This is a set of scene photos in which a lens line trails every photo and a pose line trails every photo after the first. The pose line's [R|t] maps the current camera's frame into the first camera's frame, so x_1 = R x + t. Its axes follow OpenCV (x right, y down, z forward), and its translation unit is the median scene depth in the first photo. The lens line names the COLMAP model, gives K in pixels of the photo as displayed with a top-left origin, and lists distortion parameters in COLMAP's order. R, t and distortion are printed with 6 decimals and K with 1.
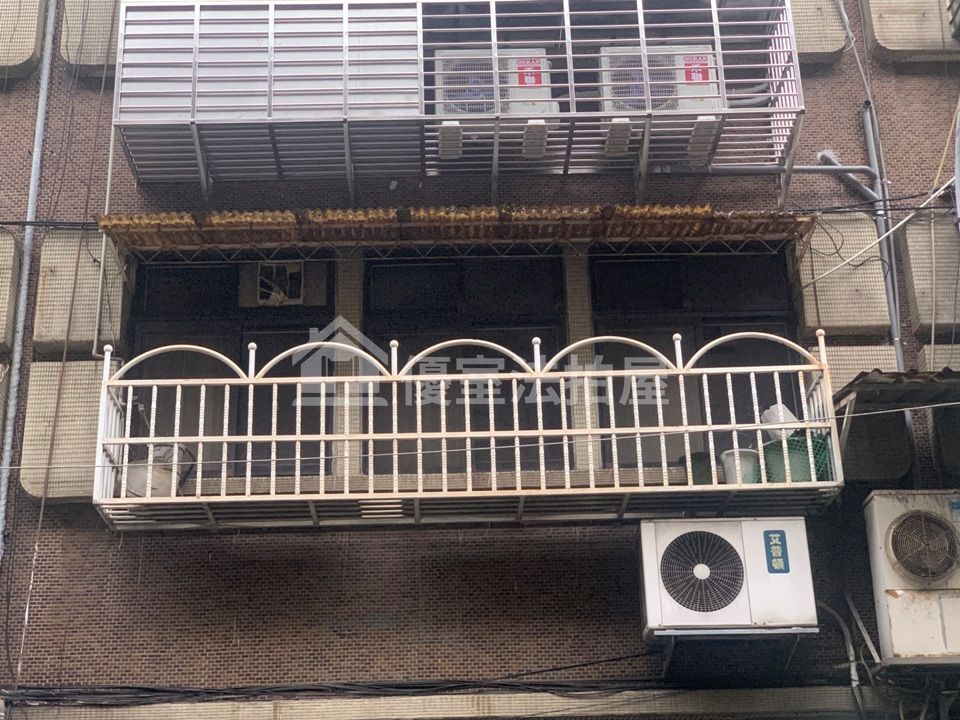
lens RADIAL K [[1524.7, 0, 457.3], [0, 1524.7, 348.3], [0, 0, 1]] dist [0.041970, 0.000000]
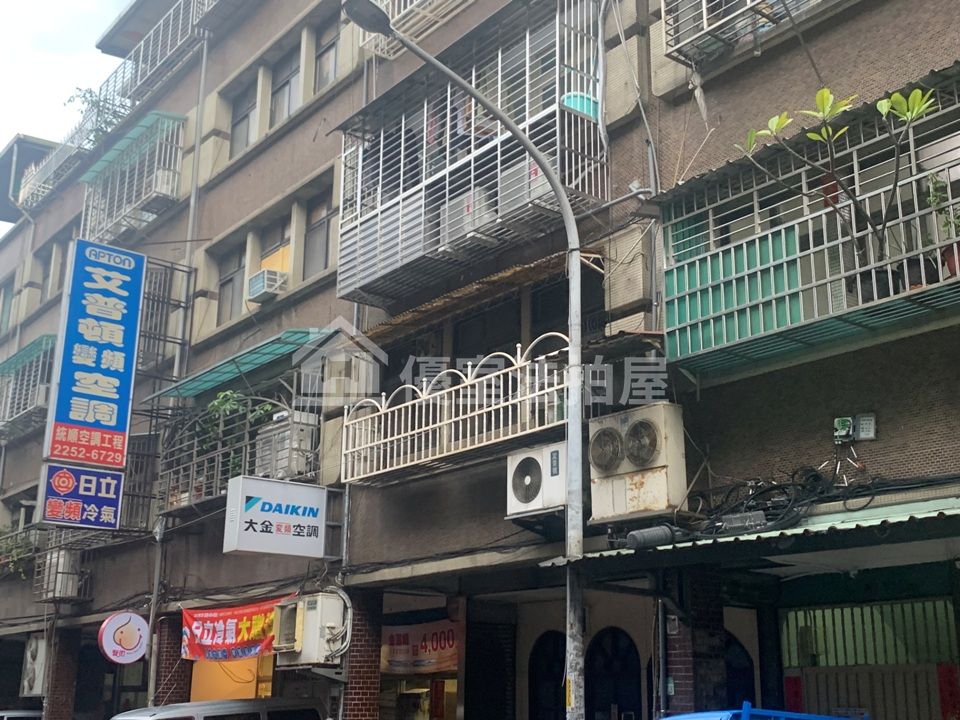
lens RADIAL K [[1153.4, 0, 467.5], [0, 1153.4, 346.7], [0, 0, 1]] dist [0.072586, 0.000000]
pose [[0.605905, -0.208269, -0.767791, 1.161257], [0.302542, 0.952932, -0.019737, 0.002425], [0.735763, -0.220331, 0.640396, 0.114518]]
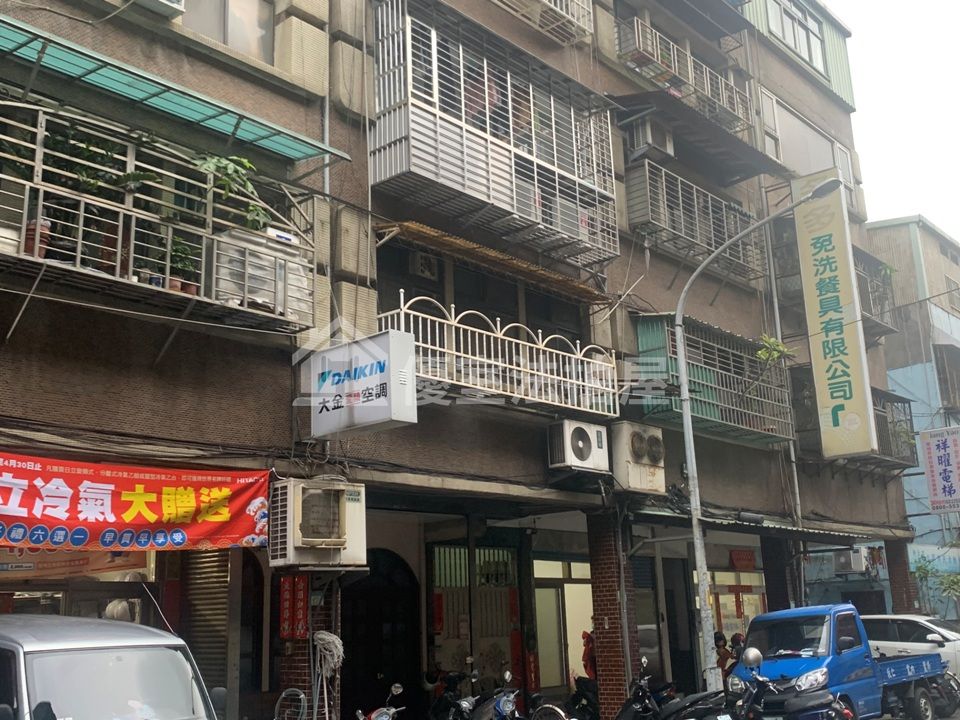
lens RADIAL K [[1050.1, 0, 496.7], [0, 1050.1, 340.5], [0, 0, 1]] dist [0.021637, 0.000000]
pose [[0.663927, 0.196304, 0.721572, -1.126432], [-0.284553, 0.958660, 0.001017, 0.025156], [-0.691542, -0.206001, 0.692339, -0.018412]]
